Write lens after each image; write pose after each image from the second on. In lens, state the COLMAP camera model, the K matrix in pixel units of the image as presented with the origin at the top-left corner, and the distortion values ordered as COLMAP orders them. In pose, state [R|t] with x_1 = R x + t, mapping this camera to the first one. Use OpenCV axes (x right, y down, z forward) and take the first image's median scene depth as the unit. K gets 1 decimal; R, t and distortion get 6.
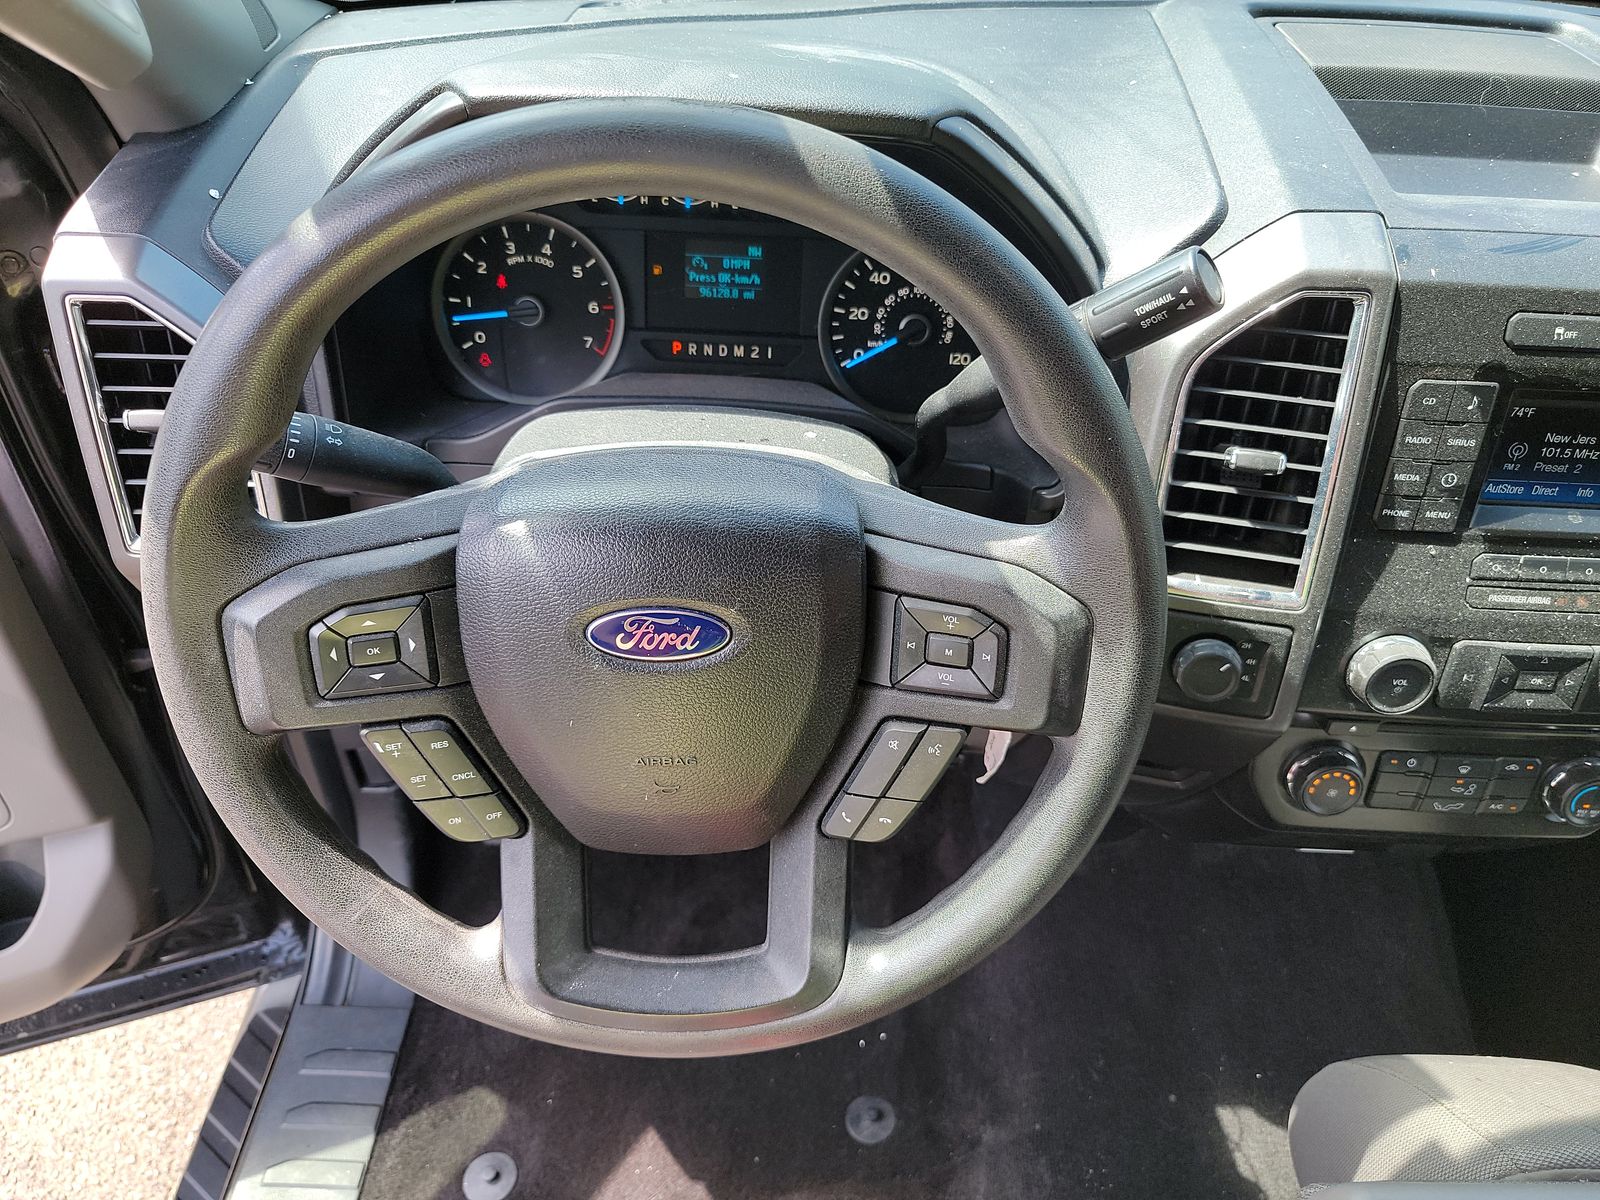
lens RADIAL K [[1136.4, 0, 802.3], [0, 1136.4, 595.4], [0, 0, 1]] dist [0.048049, -0.049639]
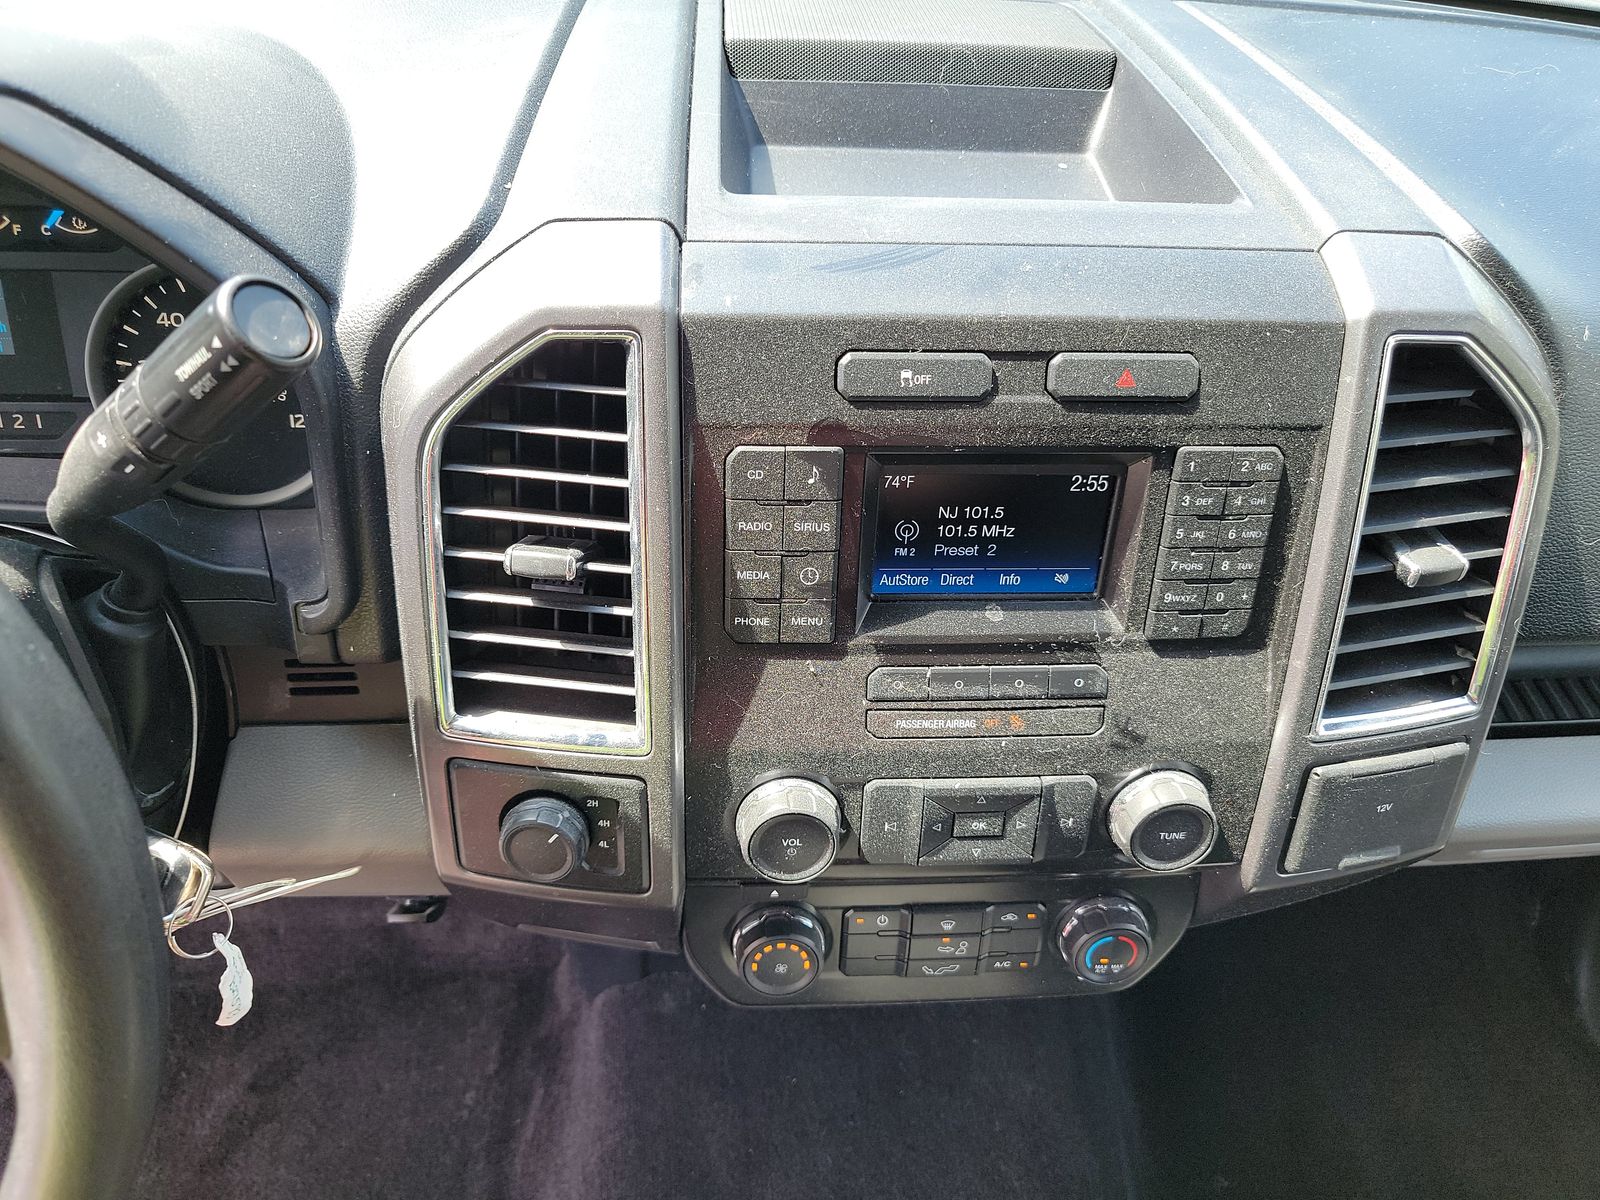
lens RADIAL K [[1128.6, 0, 798.9], [0, 1128.6, 581.8], [0, 0, 1]] dist [0.023269, -0.005604]
pose [[0.996667, -0.048987, 0.065227, 0.477215], [0.050506, 0.998485, -0.021839, -0.076094], [-0.064059, 0.025061, 0.997631, 0.255180]]
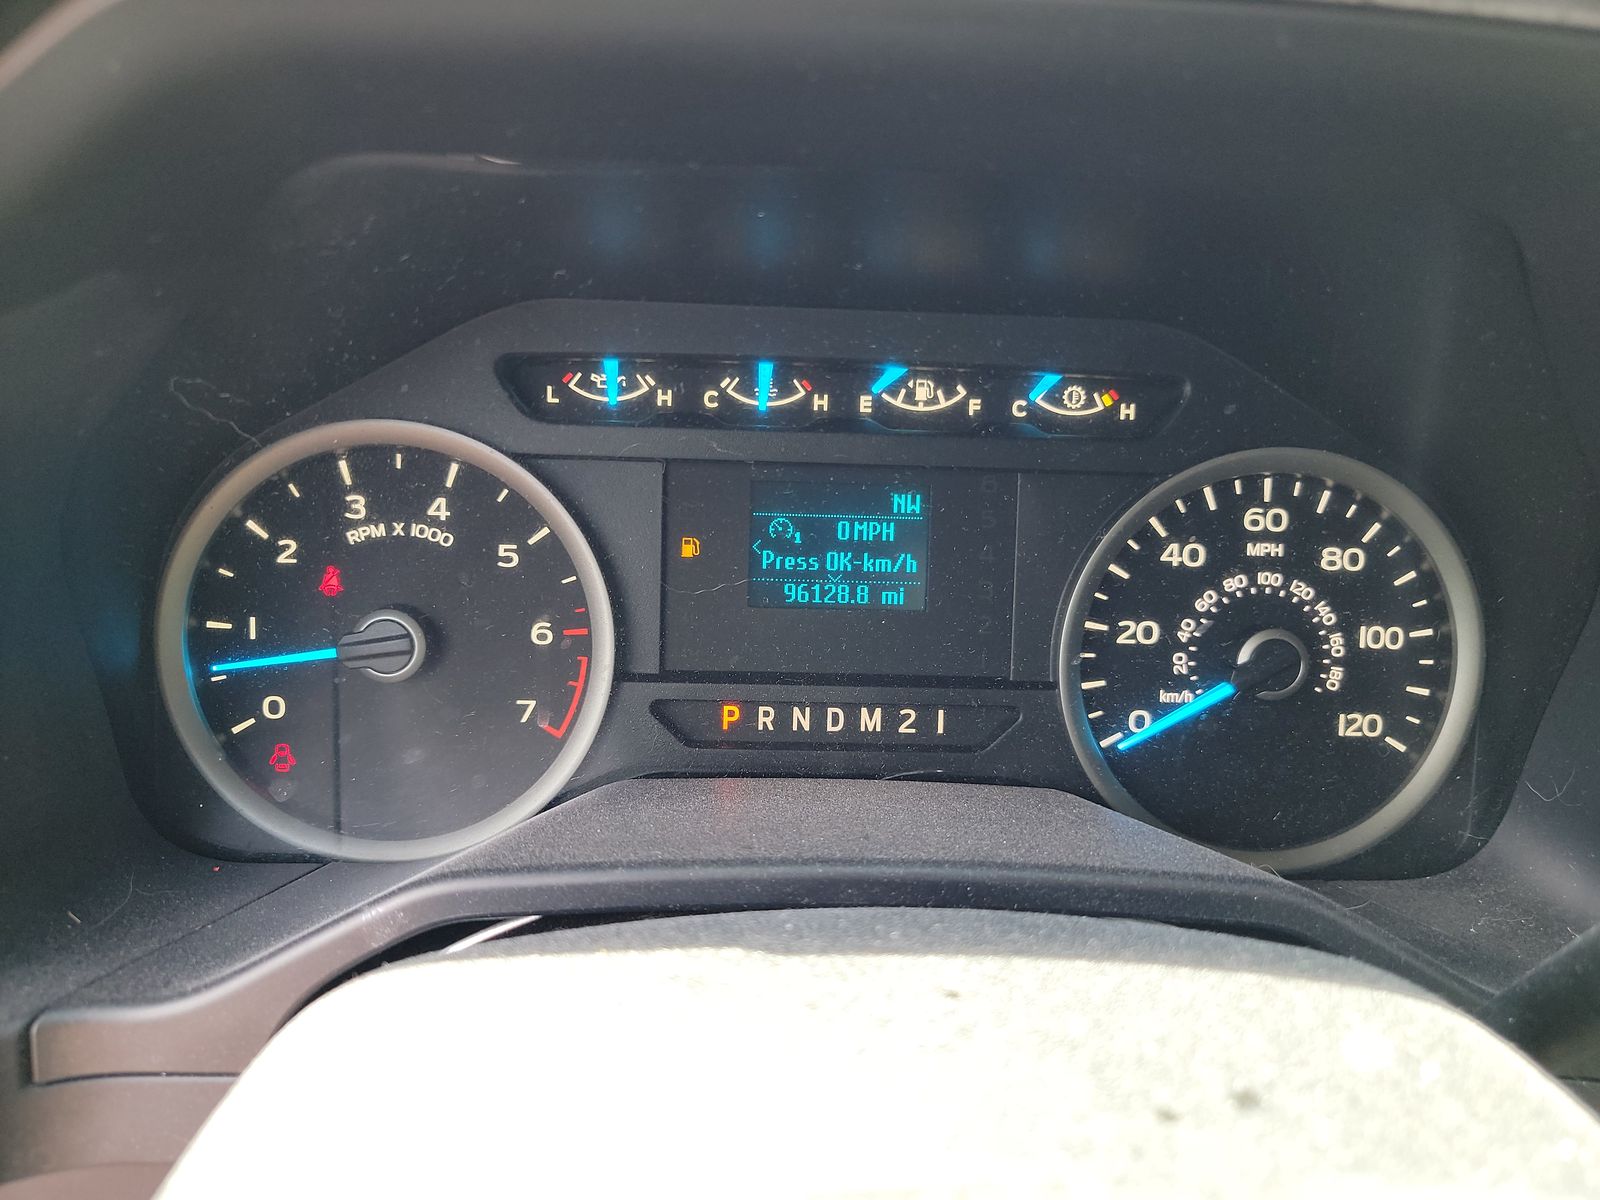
lens RADIAL K [[1136.4, 0, 802.3], [0, 1136.4, 595.4], [0, 0, 1]] dist [0.048049, -0.049639]
pose [[0.998706, -0.021211, 0.046218, -0.116715], [0.033124, 0.960947, -0.274744, -0.161453], [-0.038585, 0.275919, 0.960406, 0.647453]]
